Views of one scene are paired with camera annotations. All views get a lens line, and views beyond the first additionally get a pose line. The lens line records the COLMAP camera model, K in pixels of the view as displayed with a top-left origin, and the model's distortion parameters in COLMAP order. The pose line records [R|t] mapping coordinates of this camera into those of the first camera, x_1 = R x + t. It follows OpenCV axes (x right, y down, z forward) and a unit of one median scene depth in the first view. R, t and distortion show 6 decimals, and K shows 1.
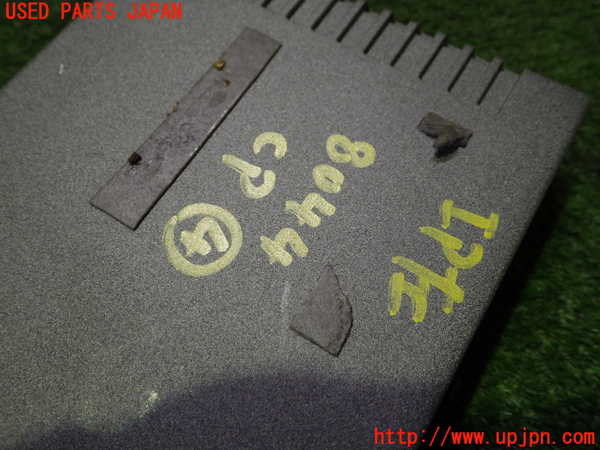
lens RADIAL K [[562.2, 0, 300.0], [0, 562.2, 225.0], [0, 0, 1]] dist [-0.086150, 0.010820]
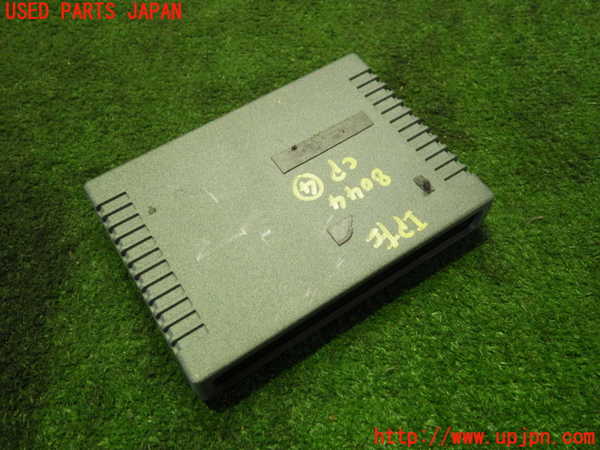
lens RADIAL K [[562.2, 0, 300.0], [0, 562.2, 225.0], [0, 0, 1]] dist [-0.086150, 0.010820]
pose [[0.909366, 0.372543, -0.185109, 0.298597], [-0.386200, 0.921420, -0.042829, 0.284628], [0.154608, 0.110436, 0.981784, -1.338329]]
